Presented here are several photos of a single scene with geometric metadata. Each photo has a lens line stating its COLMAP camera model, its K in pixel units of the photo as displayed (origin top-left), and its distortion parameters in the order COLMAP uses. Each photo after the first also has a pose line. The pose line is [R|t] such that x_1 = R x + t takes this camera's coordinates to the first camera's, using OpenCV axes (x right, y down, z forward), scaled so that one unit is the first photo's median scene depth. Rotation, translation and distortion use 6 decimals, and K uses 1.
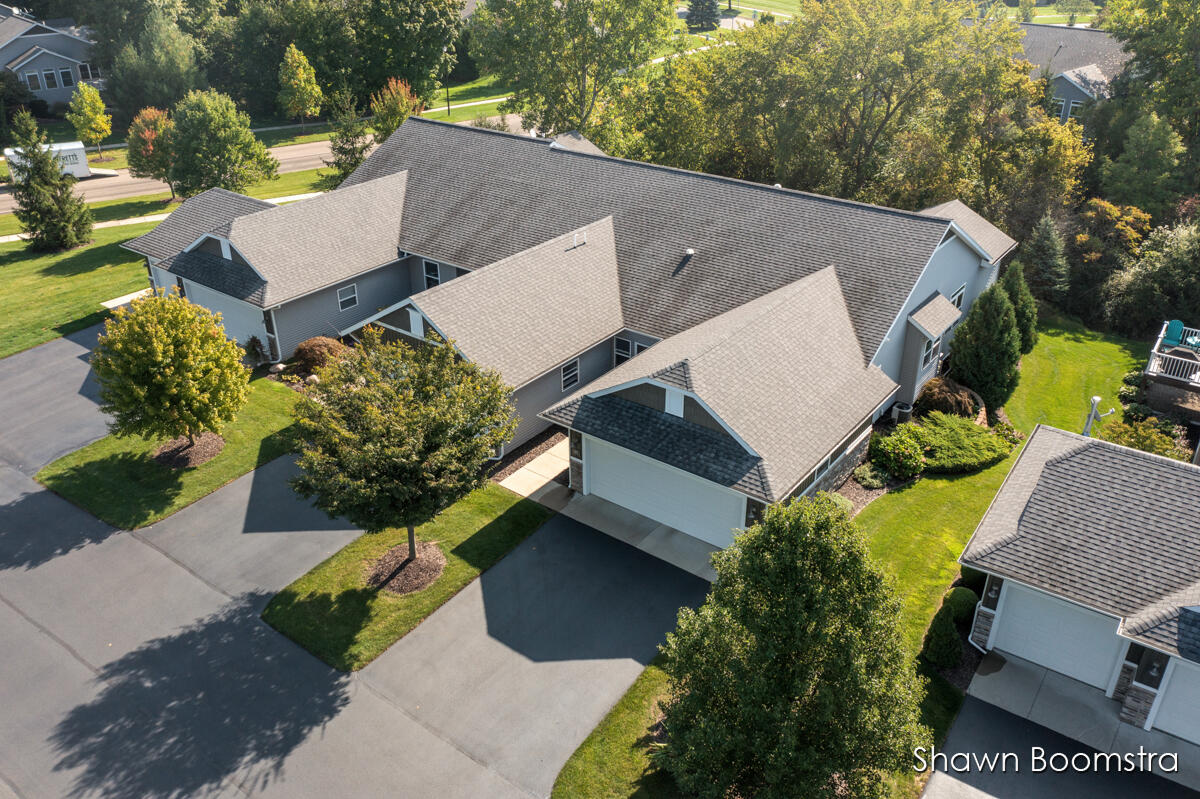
lens RADIAL K [[951.6, 0, 588.1], [0, 951.6, 401.5], [0, 0, 1]] dist [-0.022893, 0.004156]
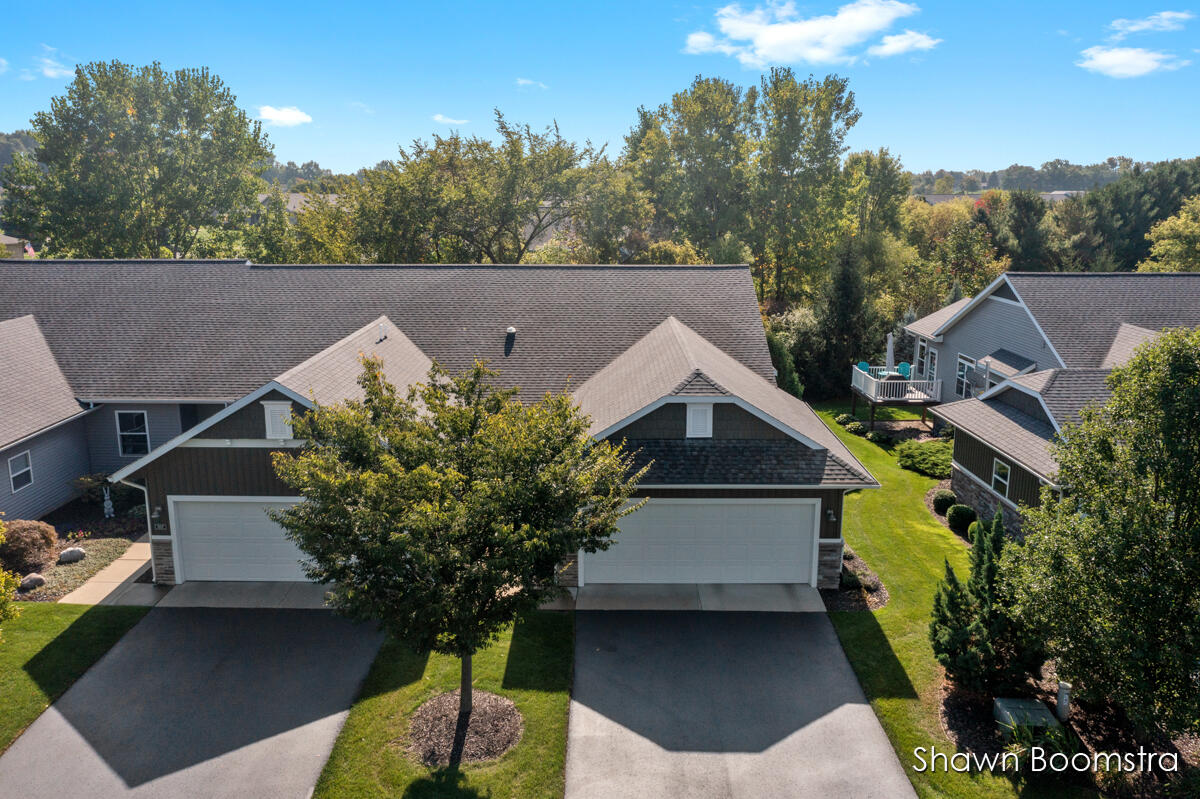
lens RADIAL K [[951.6, 0, 588.1], [0, 951.6, 401.5], [0, 0, 1]] dist [-0.022893, 0.004156]
pose [[0.798047, -0.123218, 0.589863, -0.386370], [0.279126, 0.943112, -0.180631, 0.087923], [-0.534050, 0.308798, 0.787041, 0.315725]]
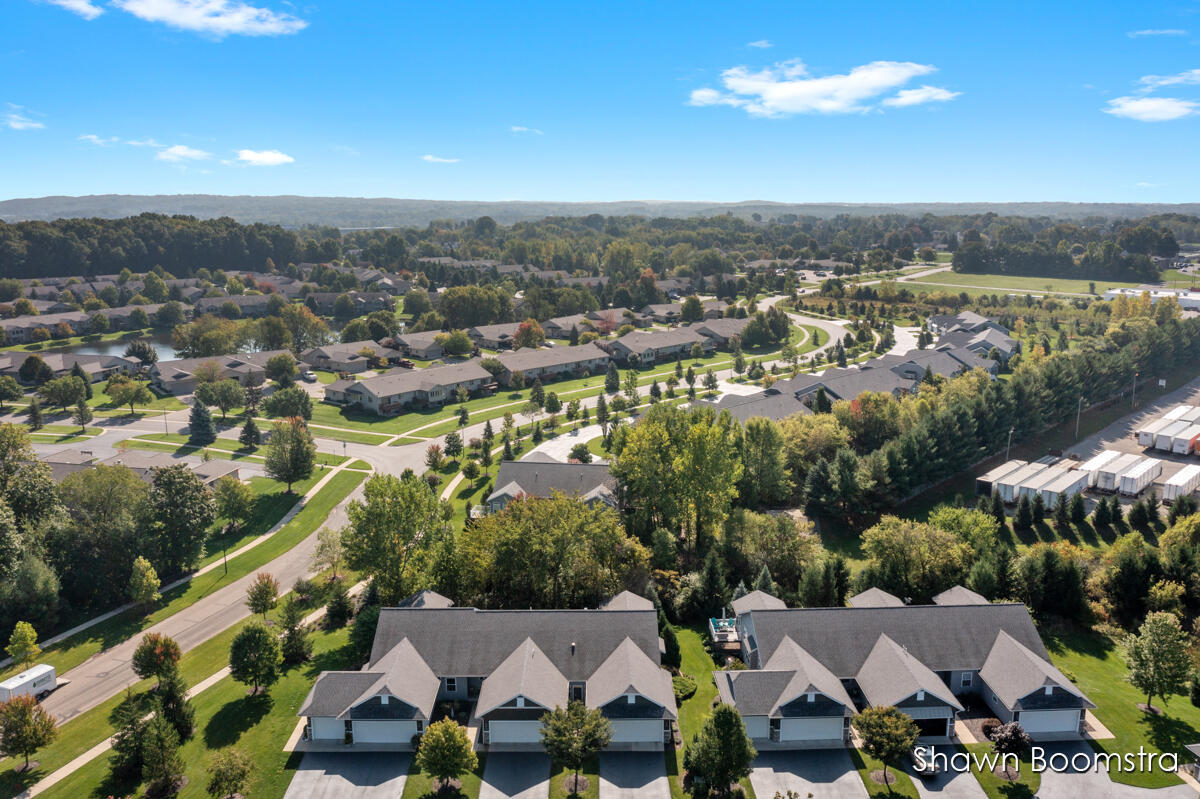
lens RADIAL K [[951.6, 0, 588.1], [0, 951.6, 401.5], [0, 0, 1]] dist [-0.022893, 0.004156]
pose [[0.808836, -0.123390, 0.574942, -1.381738], [0.288743, 0.935086, -0.205525, -0.255011], [-0.512261, 0.332247, 0.791960, -1.407567]]
